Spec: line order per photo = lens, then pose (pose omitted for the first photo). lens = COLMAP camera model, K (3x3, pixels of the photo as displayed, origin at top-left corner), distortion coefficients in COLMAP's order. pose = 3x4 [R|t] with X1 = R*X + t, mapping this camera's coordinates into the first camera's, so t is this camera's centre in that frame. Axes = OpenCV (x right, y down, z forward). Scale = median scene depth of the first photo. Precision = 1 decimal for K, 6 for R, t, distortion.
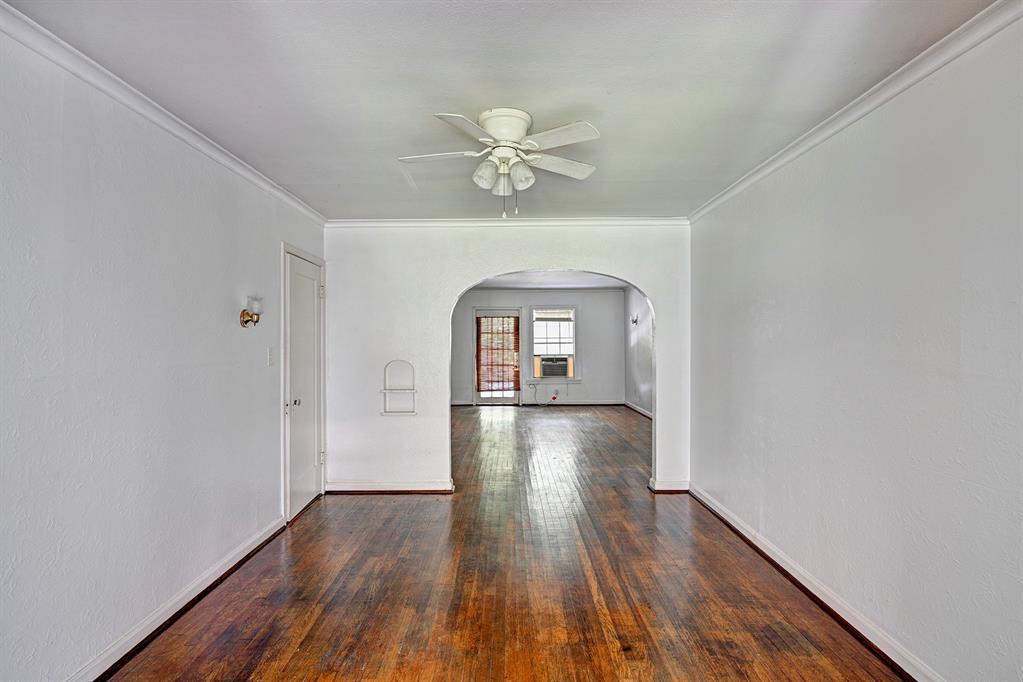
lens RADIAL K [[519.8, 0, 511.5], [0, 519.8, 341.0], [0, 0, 1]] dist [0.000467, 0.000081]
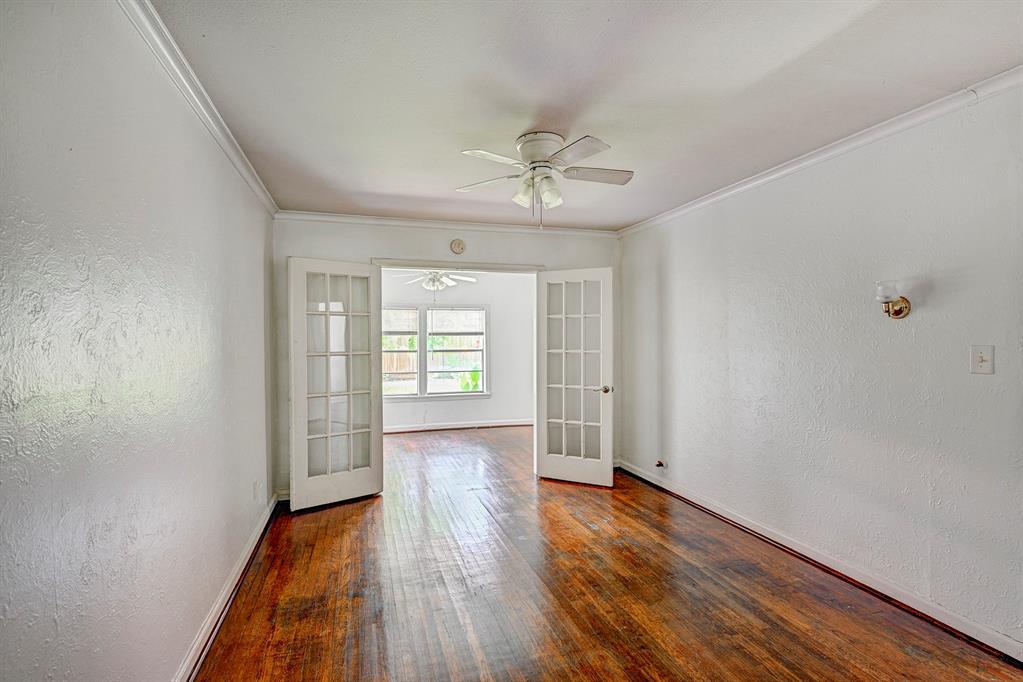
lens RADIAL K [[495.6, 0, 511.5], [0, 495.6, 341.0], [0, 0, 1]] dist [-0.000113, -0.000048]
pose [[-0.955022, 0.010107, -0.296363, 0.362981], [0.008393, 0.999940, 0.007055, -0.004982], [0.296416, 0.004250, -0.955049, 1.966048]]
